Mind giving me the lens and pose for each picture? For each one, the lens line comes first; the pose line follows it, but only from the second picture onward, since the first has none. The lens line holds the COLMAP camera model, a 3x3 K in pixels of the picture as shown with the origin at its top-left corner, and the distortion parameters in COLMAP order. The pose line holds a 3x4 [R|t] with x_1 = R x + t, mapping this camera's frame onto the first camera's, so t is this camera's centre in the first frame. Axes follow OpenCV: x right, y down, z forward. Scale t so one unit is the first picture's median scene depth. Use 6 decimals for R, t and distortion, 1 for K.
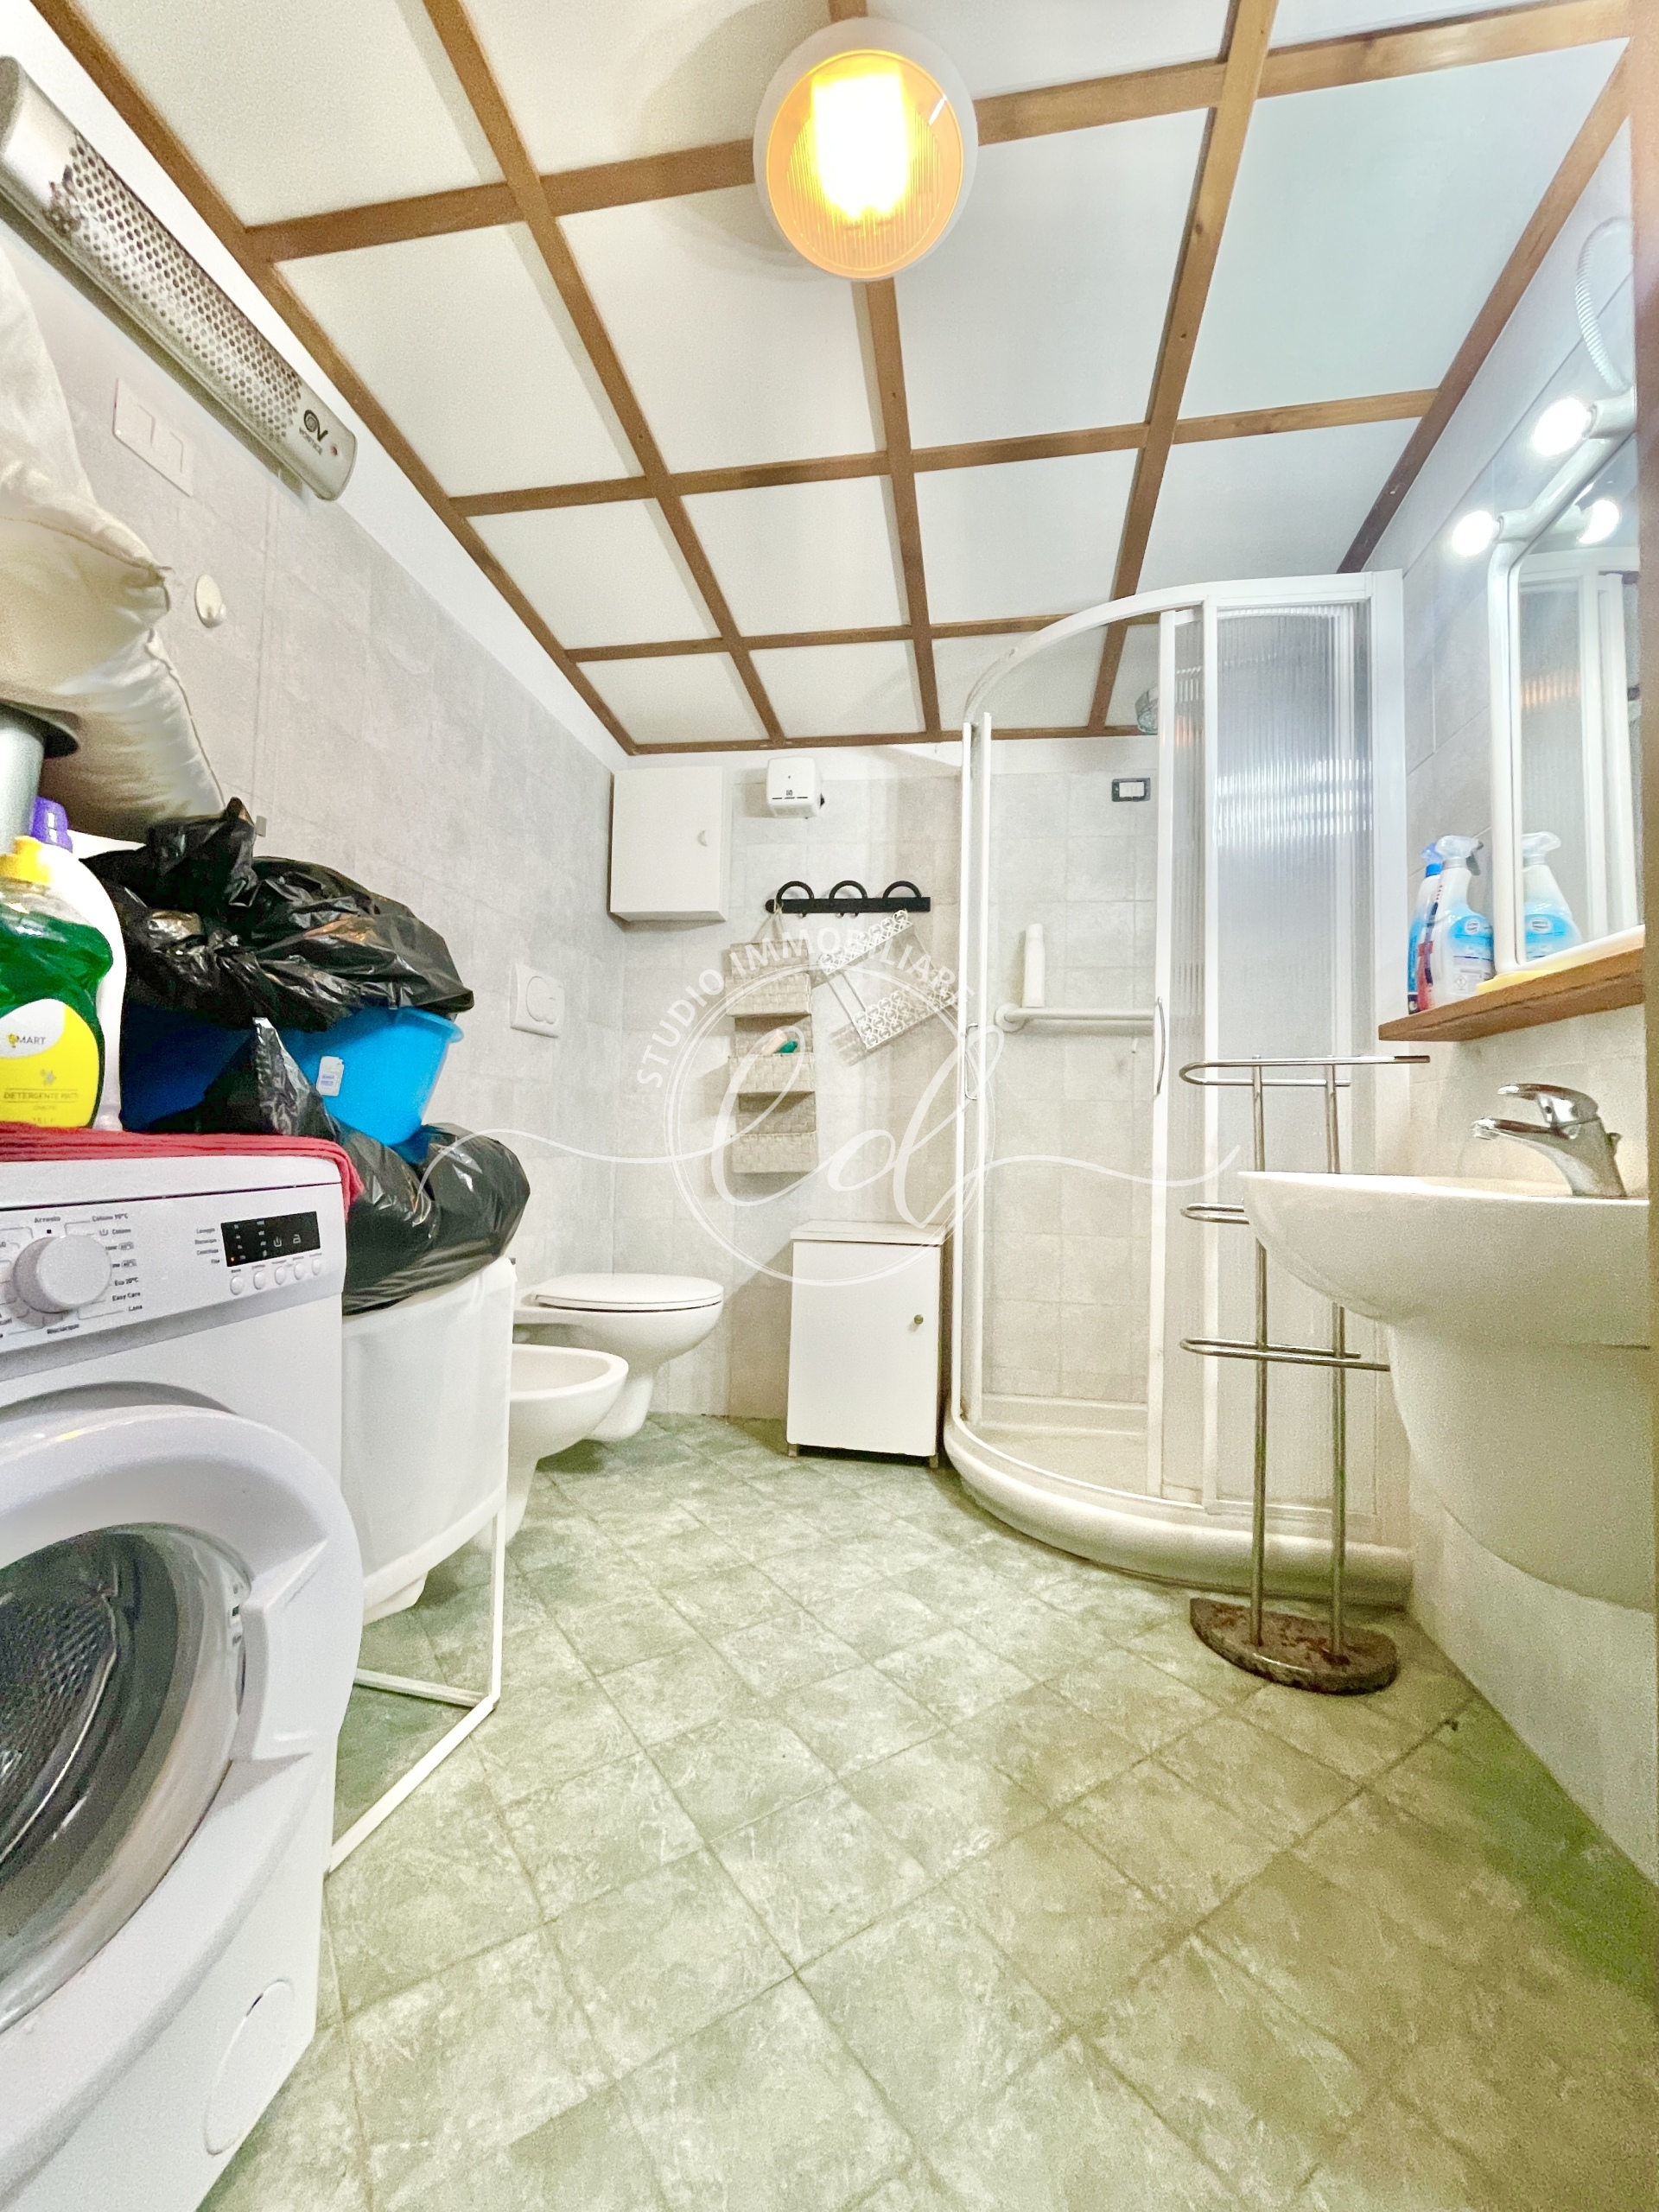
lens RADIAL K [[890.1, 0, 829.4], [0, 890.1, 1093.9], [0, 0, 1]] dist [0.002387, -0.002047]
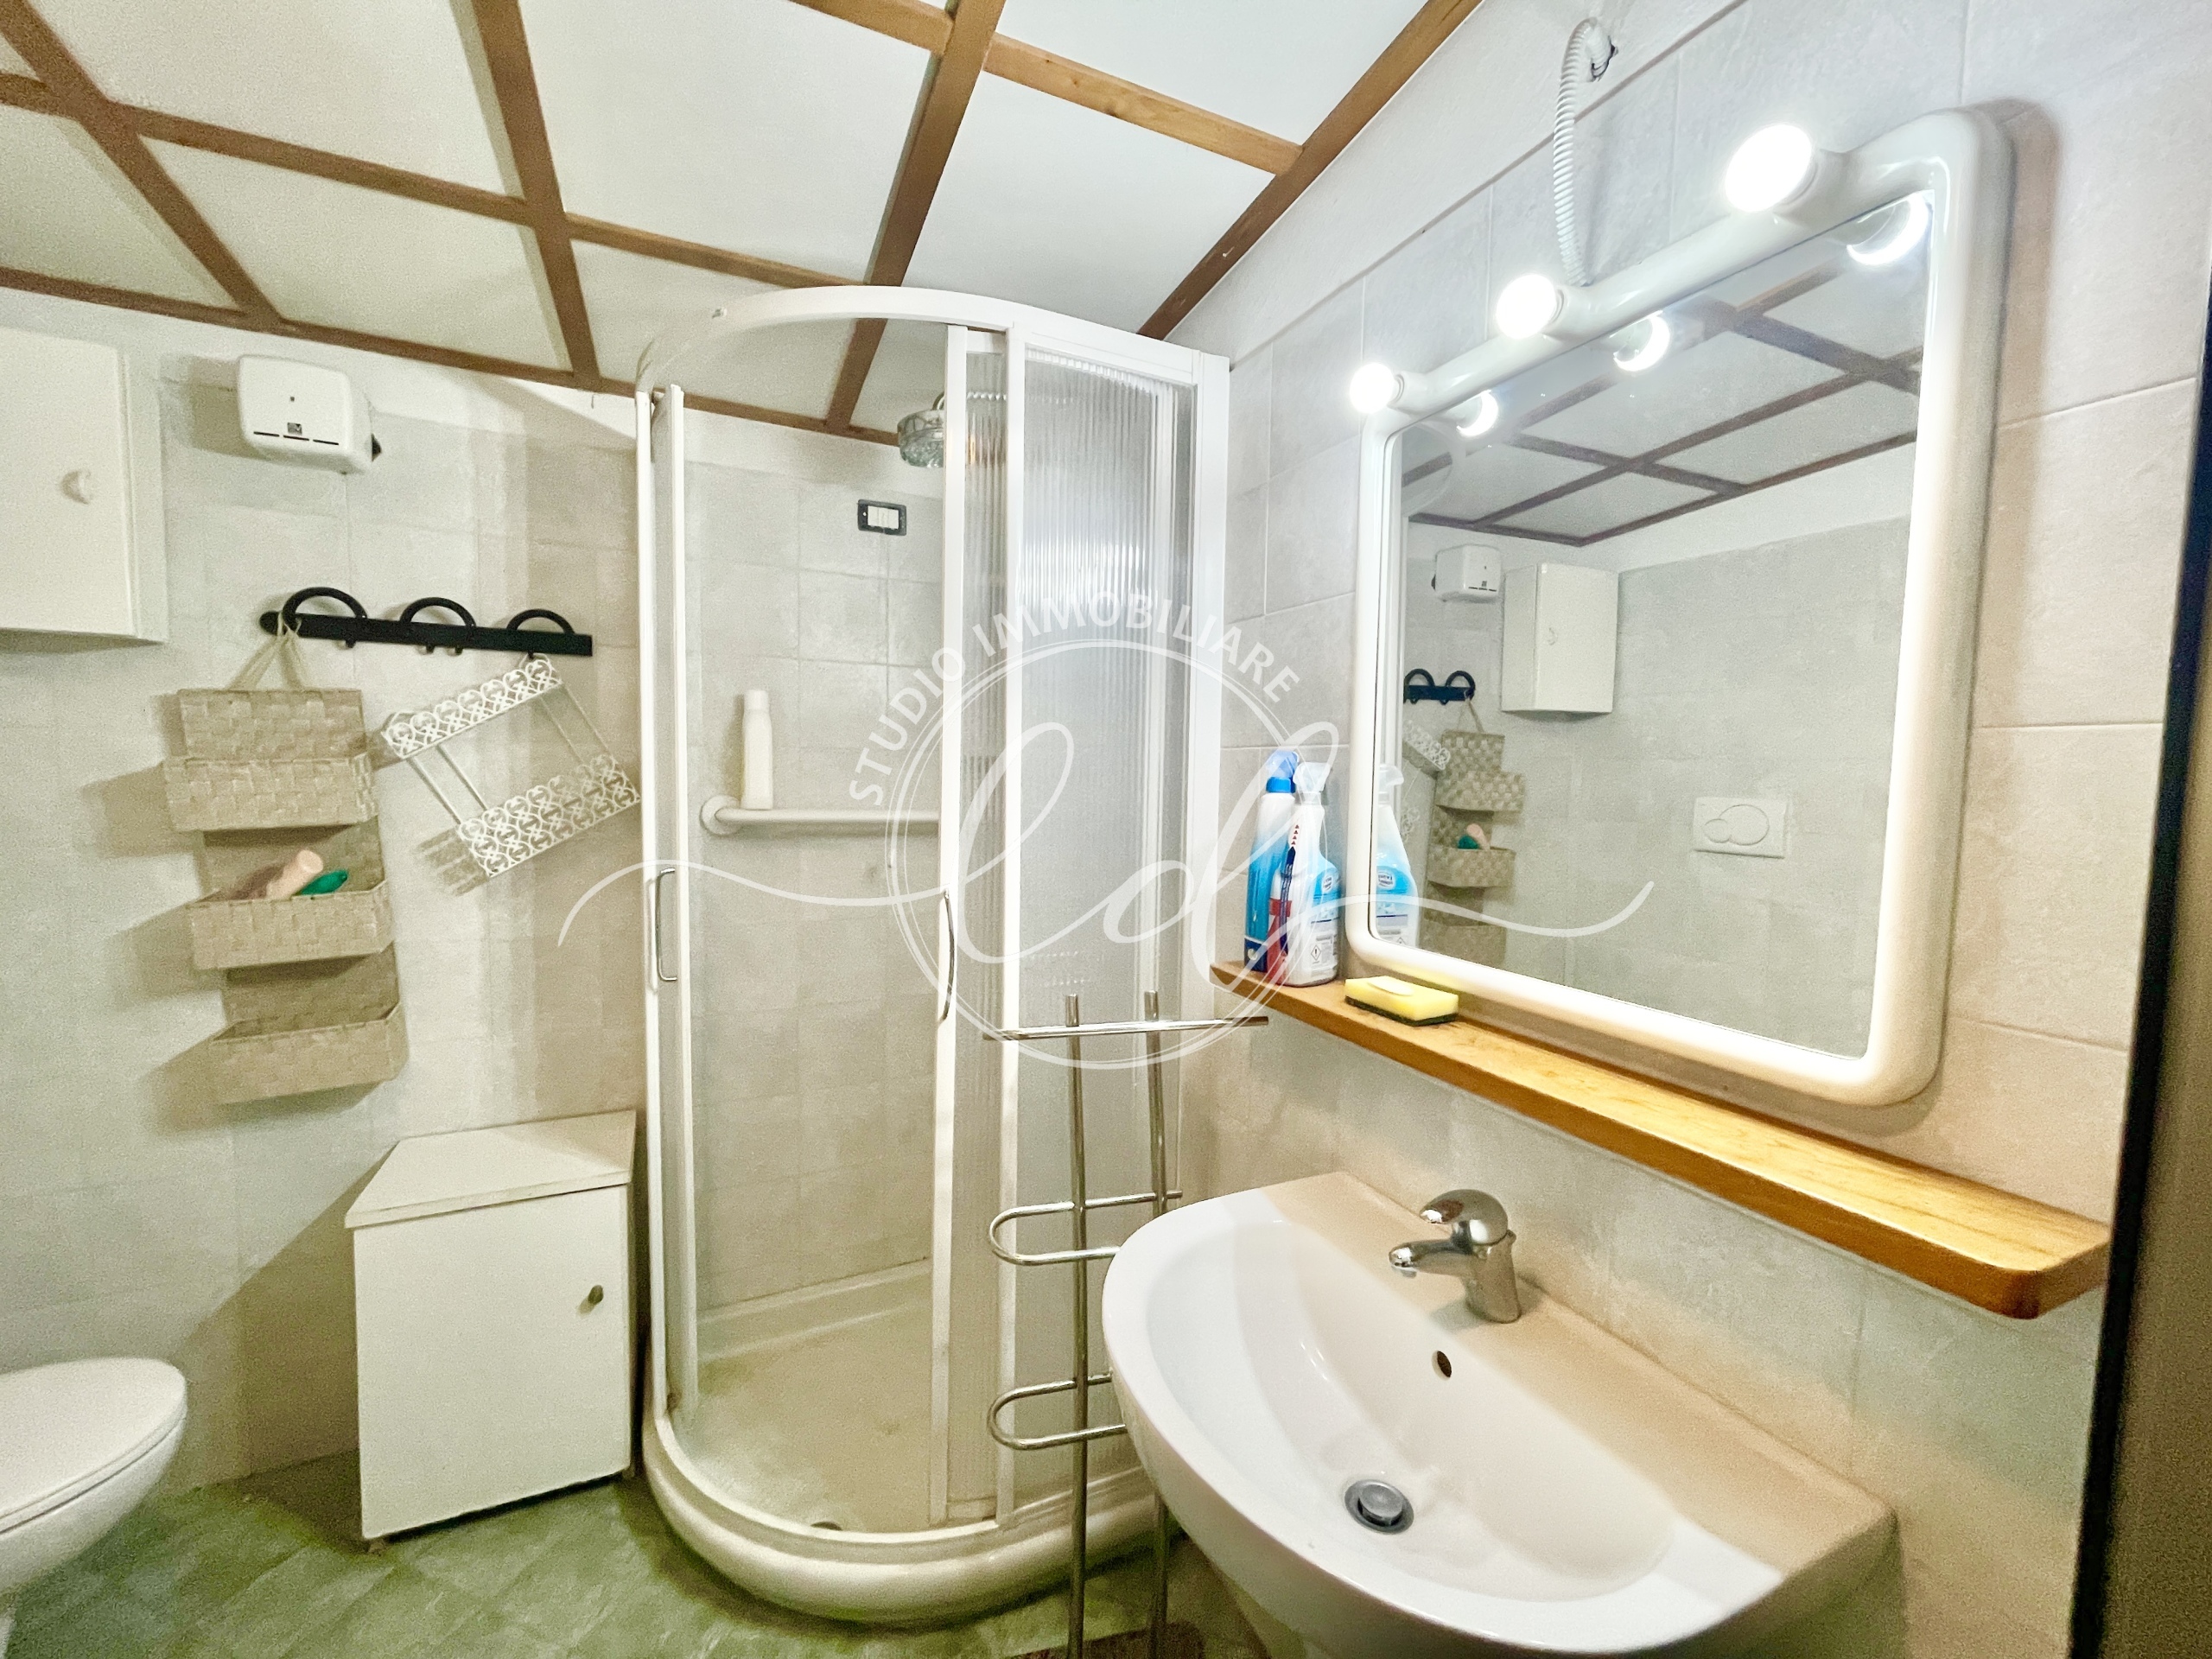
lens RADIAL K [[890.1, 0, 1095.3], [0, 890.1, 835.5], [0, 0, 1]] dist [0.002387, -0.002047]
pose [[0.824426, -0.047688, 0.563957, 0.041900], [-0.026774, 0.992042, 0.123026, -0.168115], [-0.565336, -0.116525, 0.816589, 0.233086]]
